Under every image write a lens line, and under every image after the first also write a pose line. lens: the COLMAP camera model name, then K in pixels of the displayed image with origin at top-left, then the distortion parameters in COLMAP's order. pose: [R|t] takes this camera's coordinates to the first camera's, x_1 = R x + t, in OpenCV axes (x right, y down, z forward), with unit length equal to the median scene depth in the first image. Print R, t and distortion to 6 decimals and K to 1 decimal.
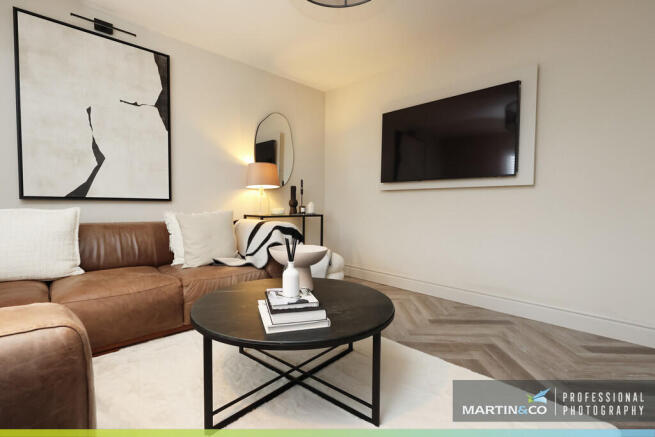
lens RADIAL K [[301.1, 0, 329.2], [0, 301.1, 219.2], [0, 0, 1]] dist [-0.013302, 0.003521]
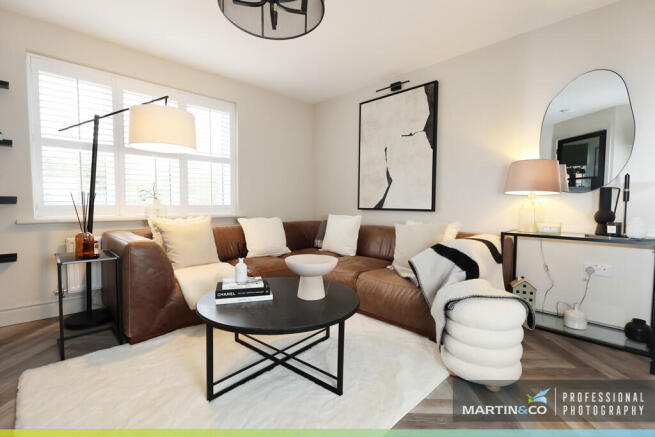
lens RADIAL K [[301.1, 0, 329.2], [0, 301.1, 217.3], [0, 0, 1]] dist [-0.013302, 0.003521]
pose [[0.013123, 0.044244, -0.998935, 0.658627], [-0.049235, 0.997837, 0.043549, -0.076478], [0.998701, 0.048611, 0.015273, 0.677989]]
